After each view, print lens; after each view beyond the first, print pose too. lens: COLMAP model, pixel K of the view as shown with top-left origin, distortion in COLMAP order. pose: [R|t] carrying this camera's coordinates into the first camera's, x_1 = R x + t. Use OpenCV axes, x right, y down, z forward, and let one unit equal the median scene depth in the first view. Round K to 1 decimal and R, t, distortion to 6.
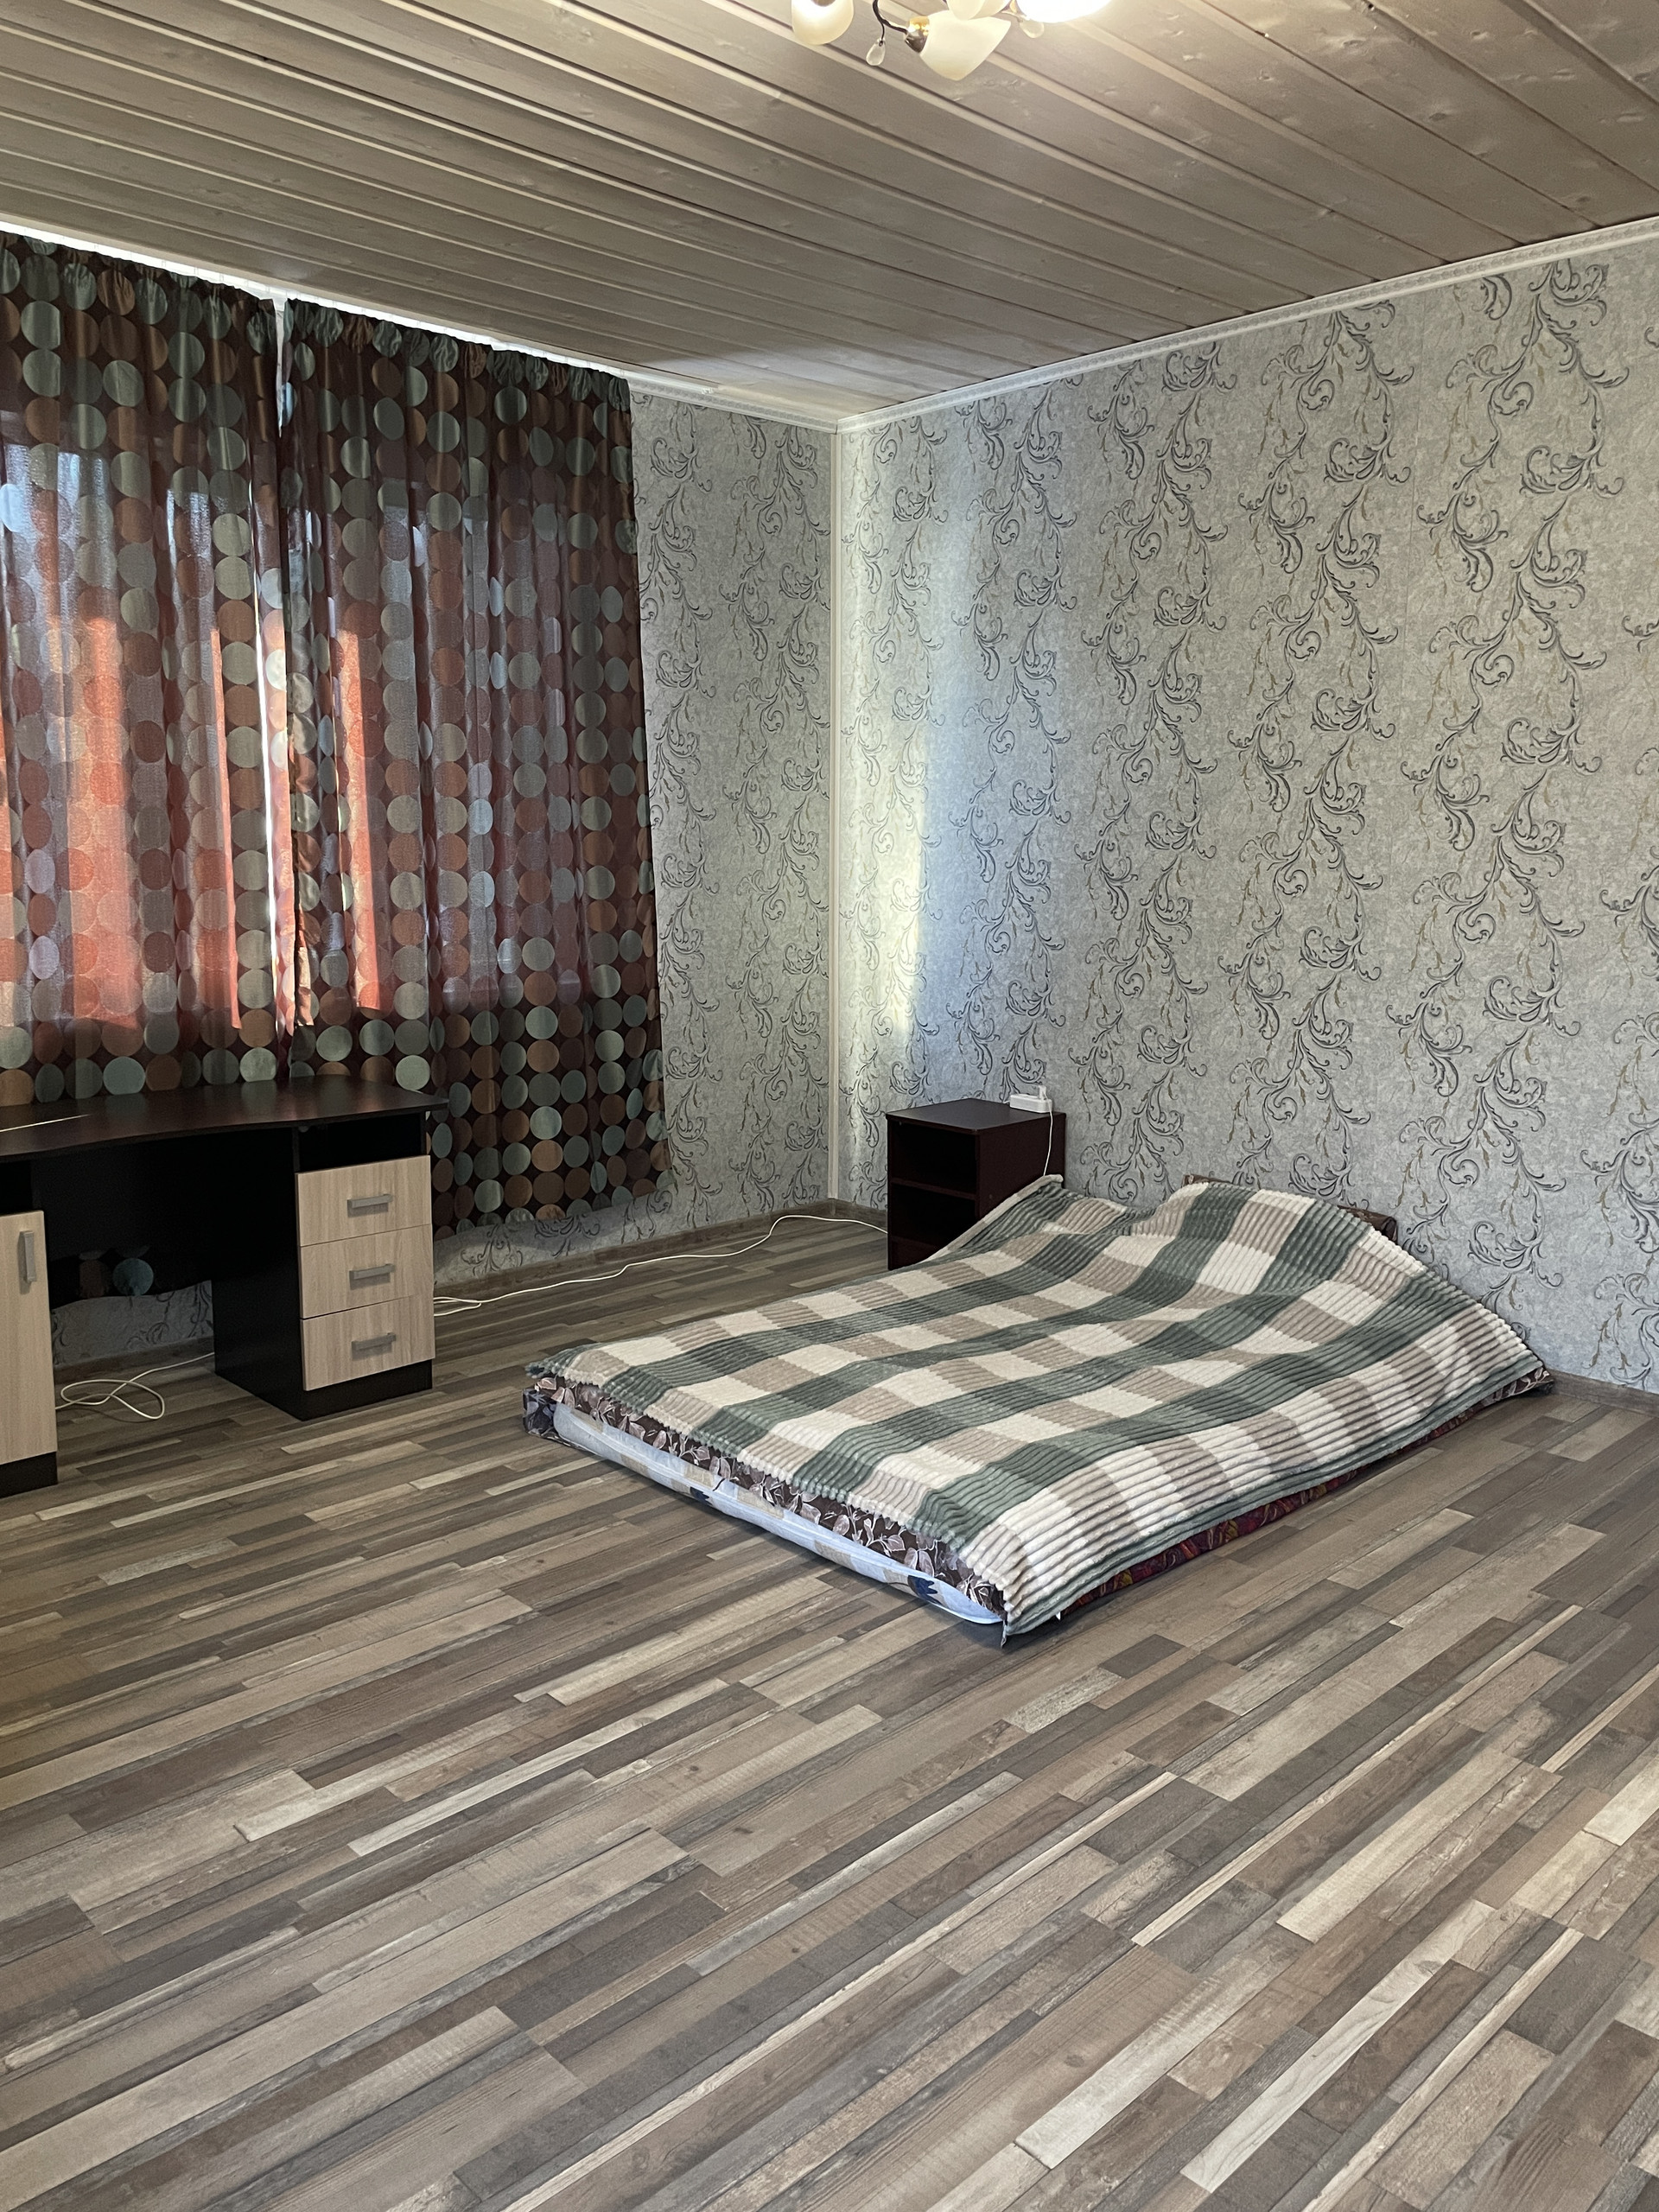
lens RADIAL K [[1677.5, 0, 840.9], [0, 1677.5, 1090.1], [0, 0, 1]] dist [0.076777, -0.090732]
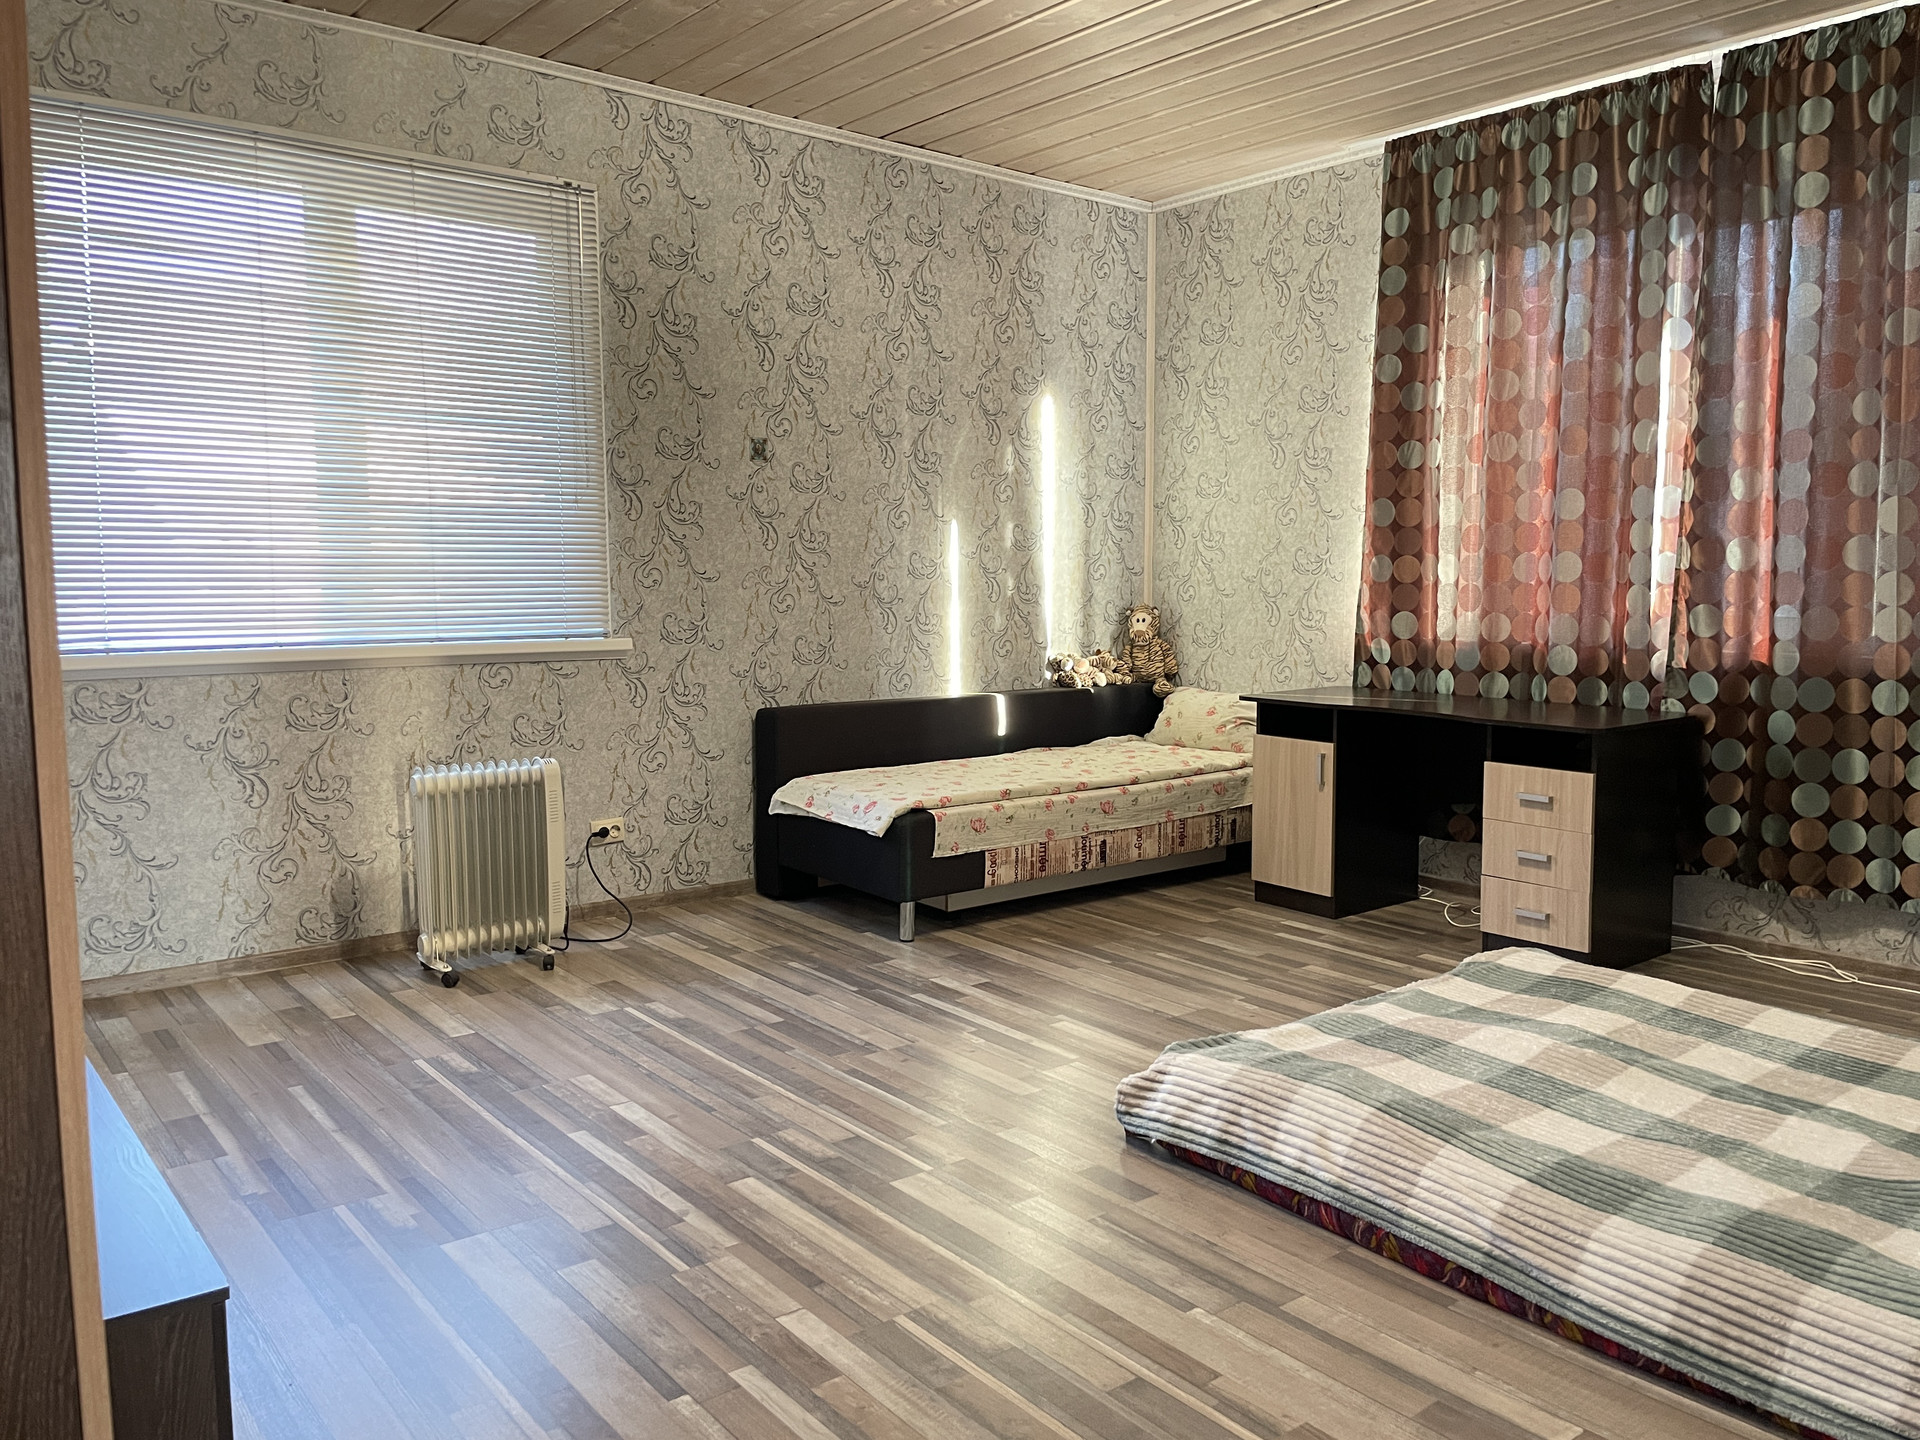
lens RADIAL K [[1456.0, 0, 977.2], [0, 1456.0, 704.6], [0, 0, 1]] dist [0.076777, -0.090732]
pose [[-0.099770, 0.085888, -0.991297, 1.063528], [-0.154236, 0.982891, 0.100683, -0.060121], [0.982984, 0.162939, -0.084816, 0.884712]]
